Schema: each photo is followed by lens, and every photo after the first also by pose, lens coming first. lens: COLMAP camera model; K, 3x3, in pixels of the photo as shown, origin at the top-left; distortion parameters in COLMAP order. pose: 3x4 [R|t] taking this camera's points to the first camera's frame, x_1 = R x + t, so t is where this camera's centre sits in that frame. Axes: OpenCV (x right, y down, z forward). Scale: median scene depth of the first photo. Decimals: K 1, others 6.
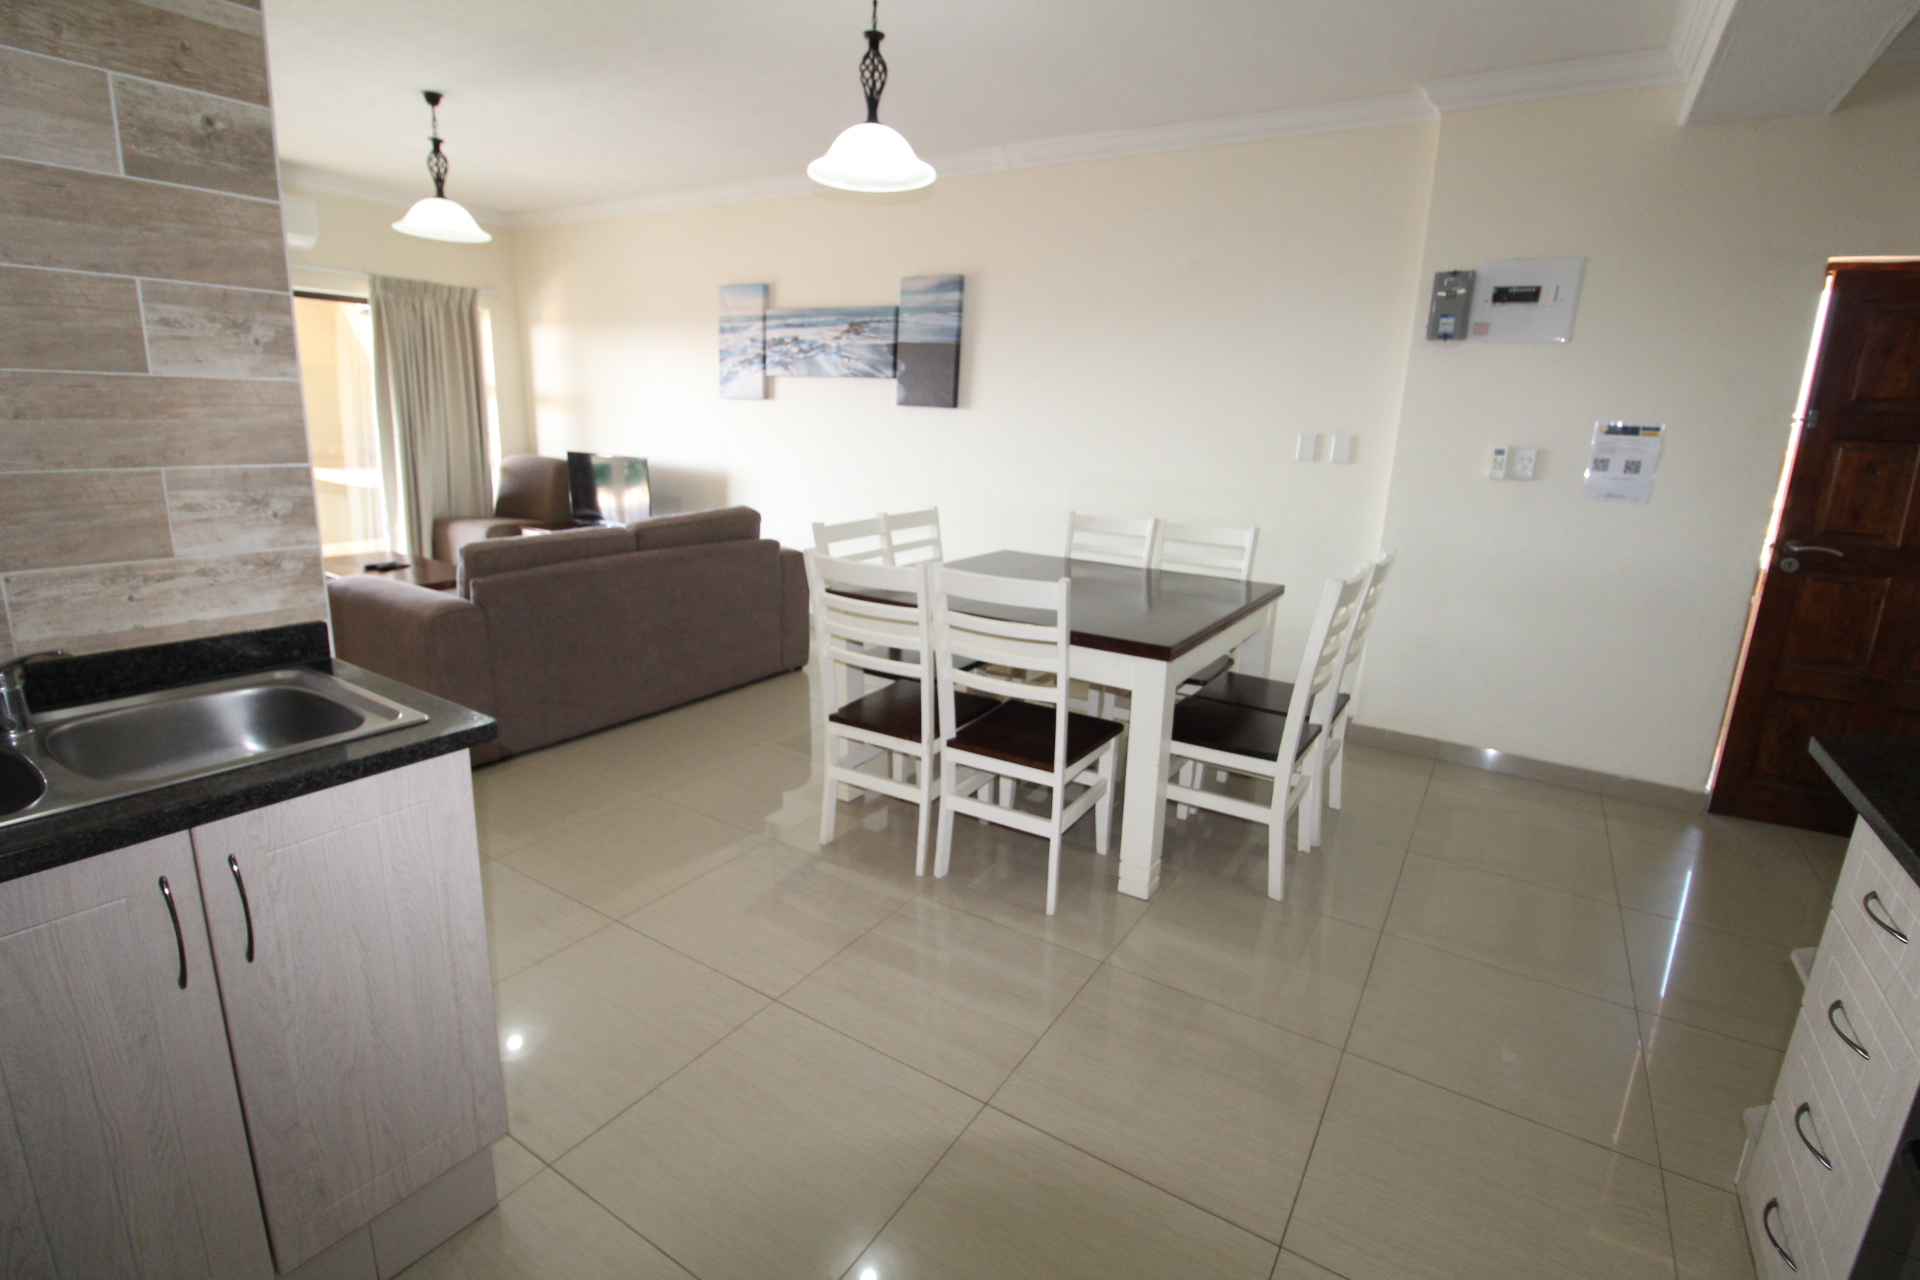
lens RADIAL K [[895.5, 0, 968.5], [0, 895.5, 625.4], [0, 0, 1]] dist [0.001005, -0.011928]
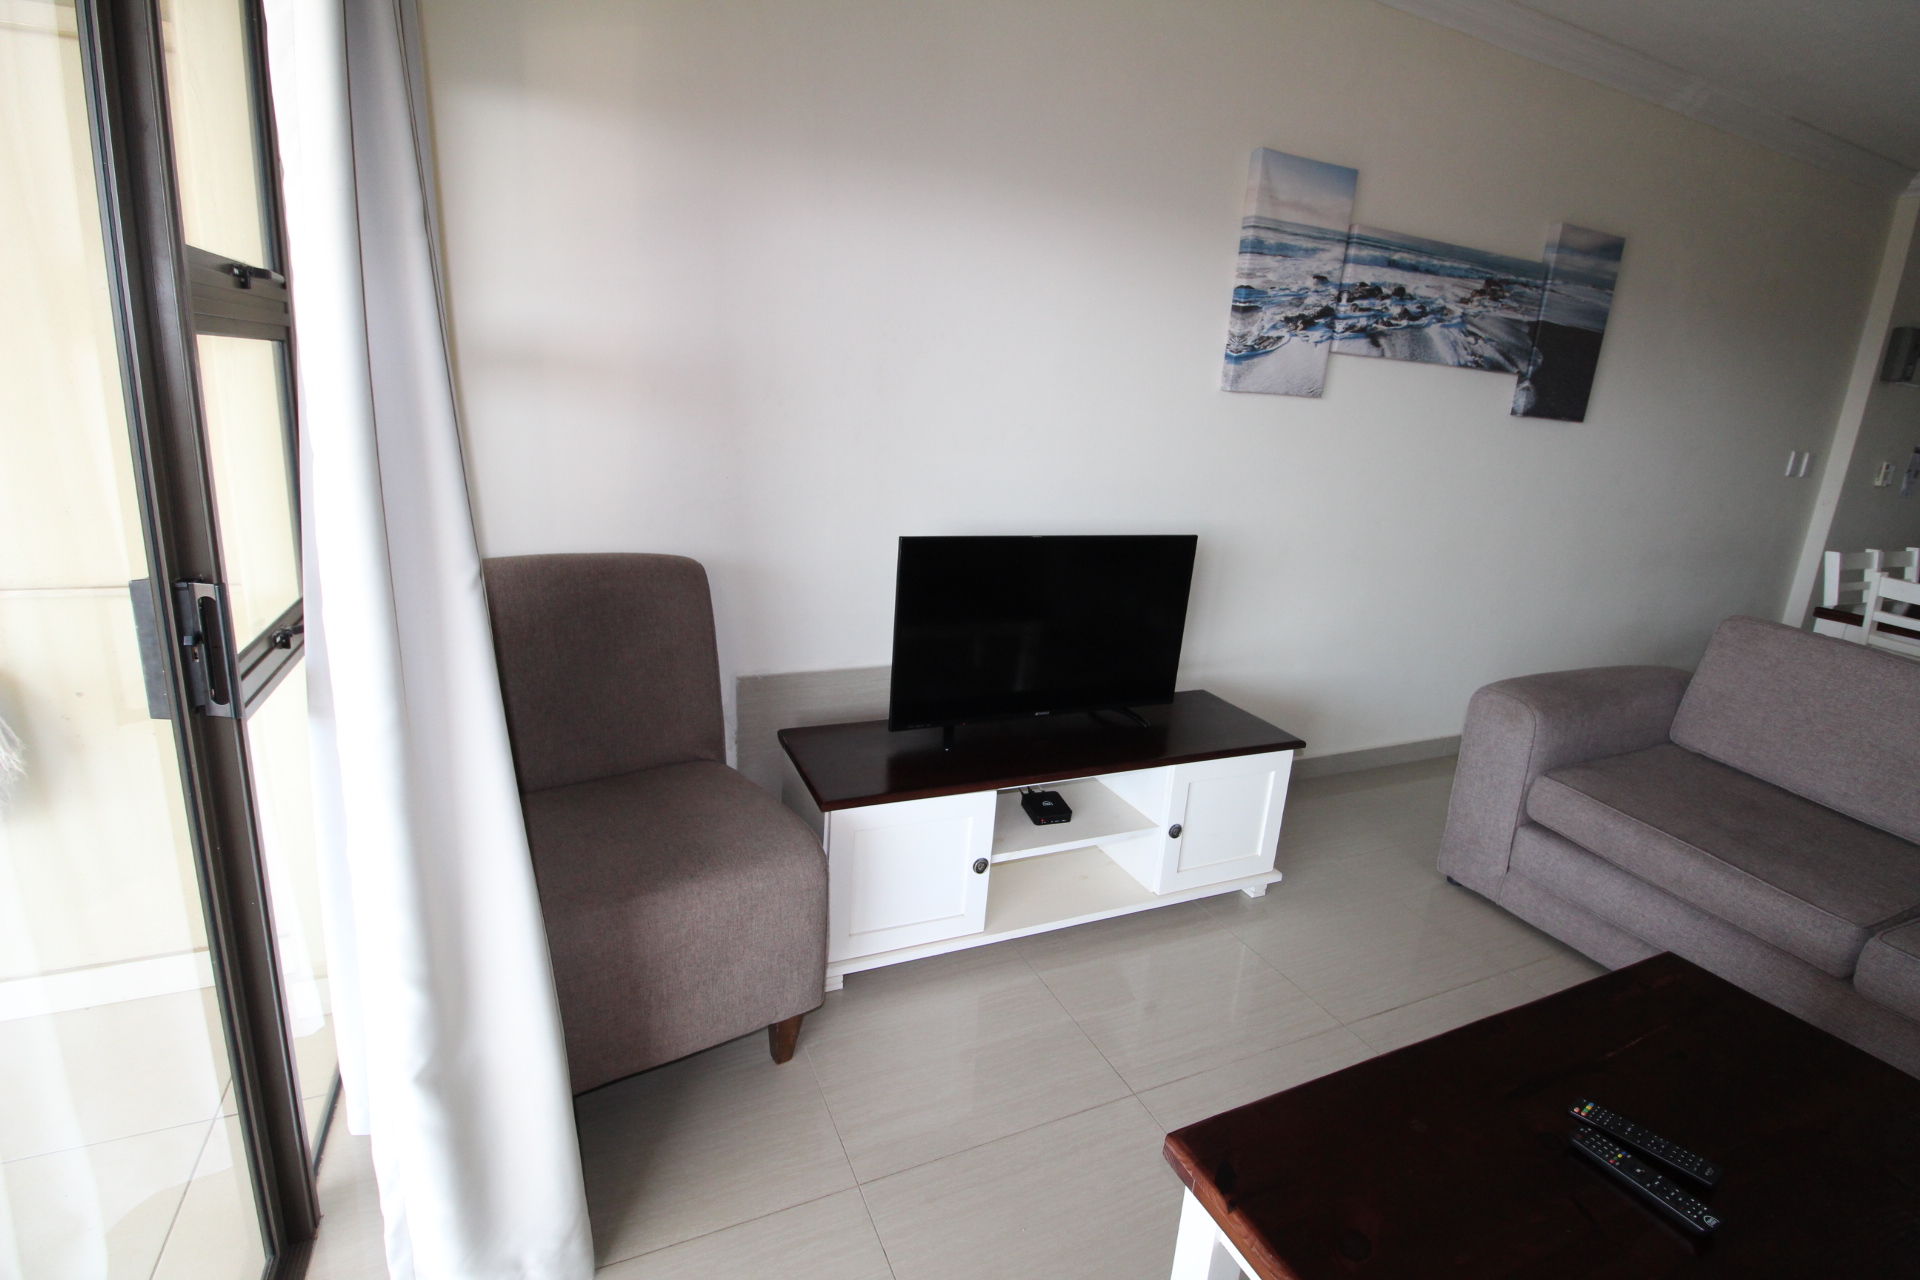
lens RADIAL K [[895.5, 0, 968.5], [0, 895.5, 625.4], [0, 0, 1]] dist [0.001005, -0.011928]
pose [[0.539573, -0.213040, 0.814539, -1.222167], [0.151266, 0.976244, 0.155131, -0.359895], [-0.828239, 0.039508, 0.558981, 1.355608]]
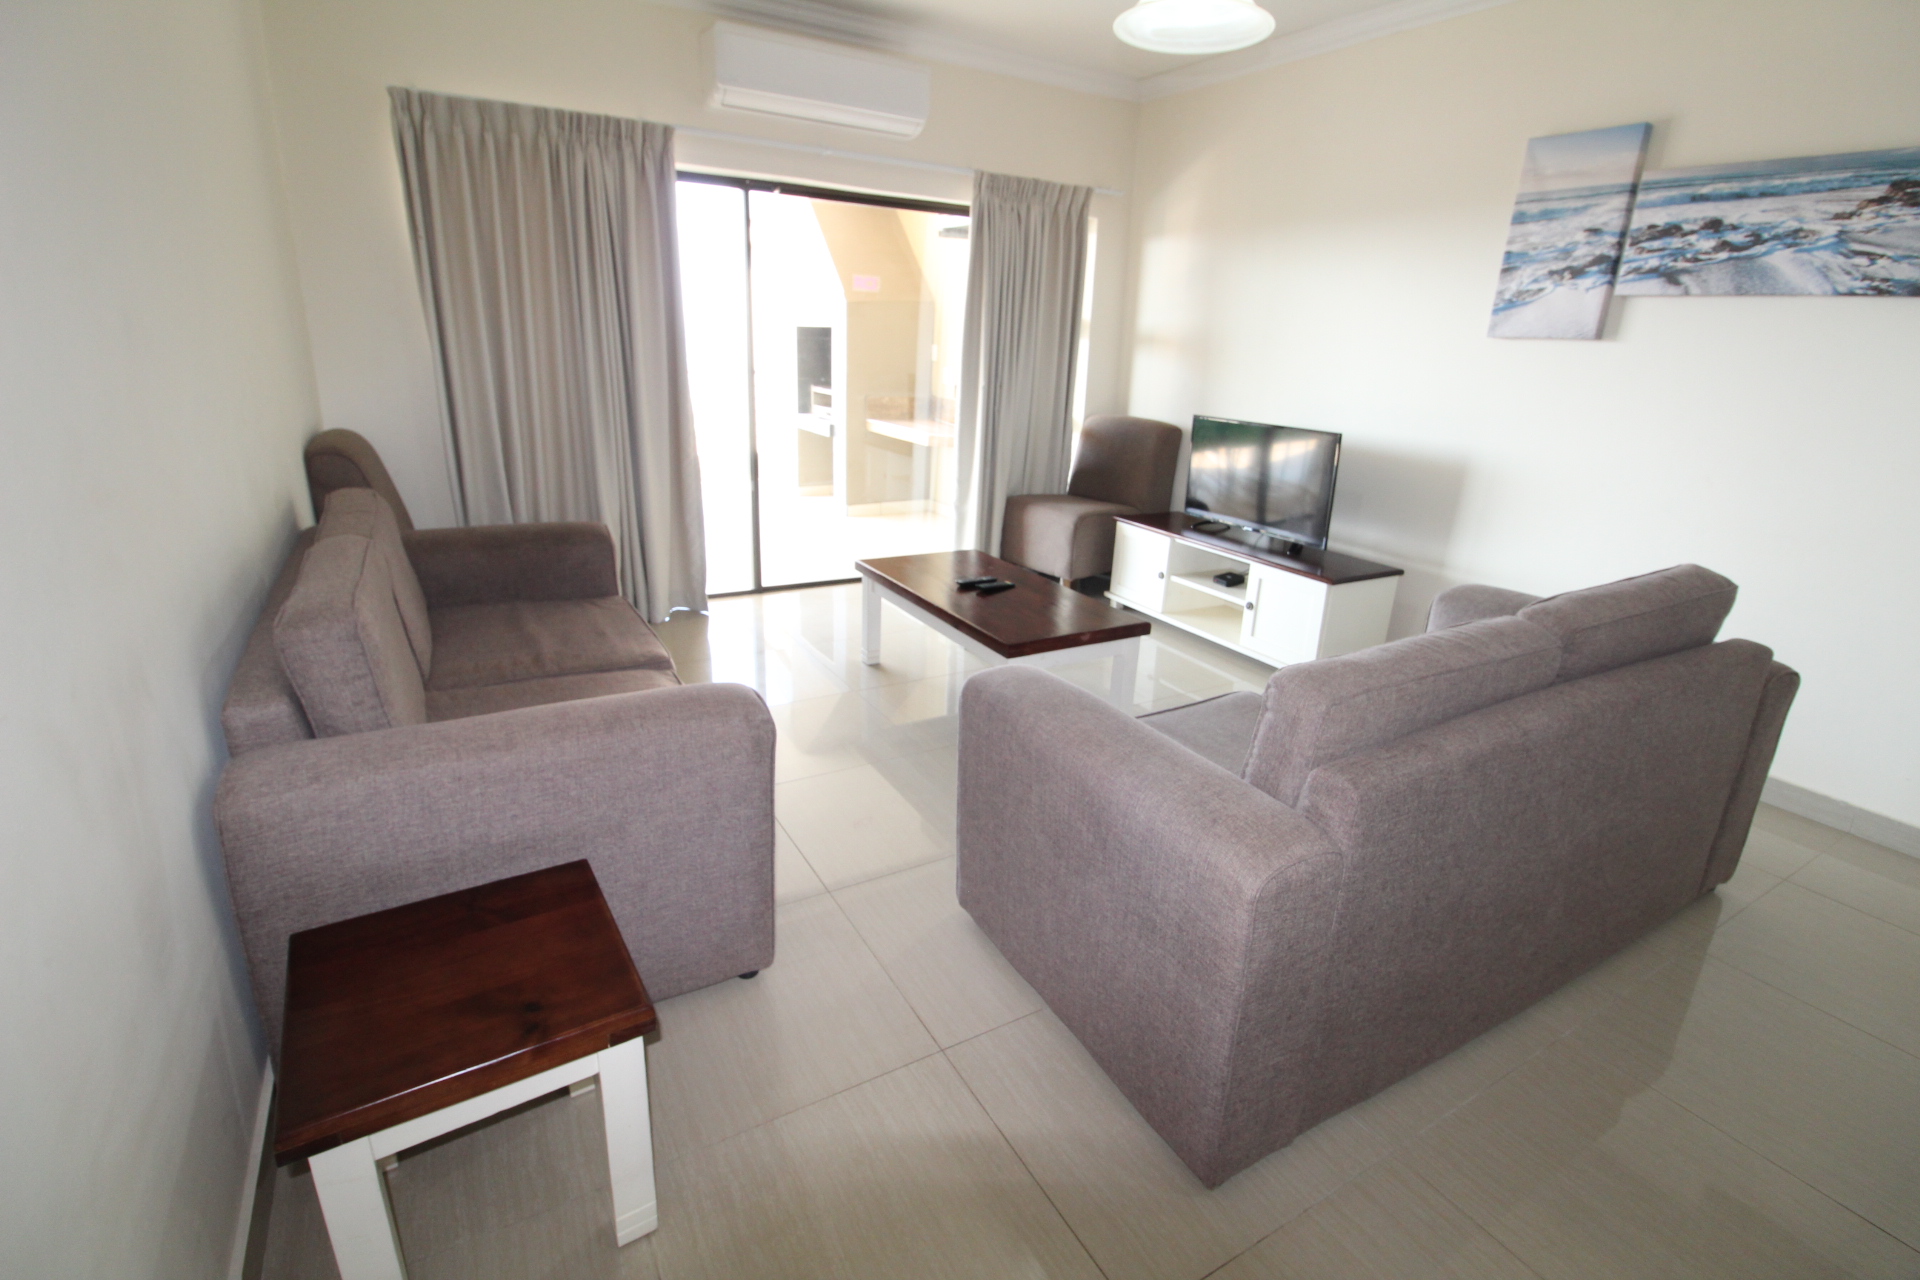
lens RADIAL K [[895.5, 0, 968.5], [0, 895.5, 625.4], [0, 0, 1]] dist [0.001005, -0.011928]
pose [[0.892432, 0.131232, -0.431676, -0.482533], [-0.102221, 0.990696, 0.089850, -0.130494], [0.439451, -0.036059, 0.897543, 0.490445]]
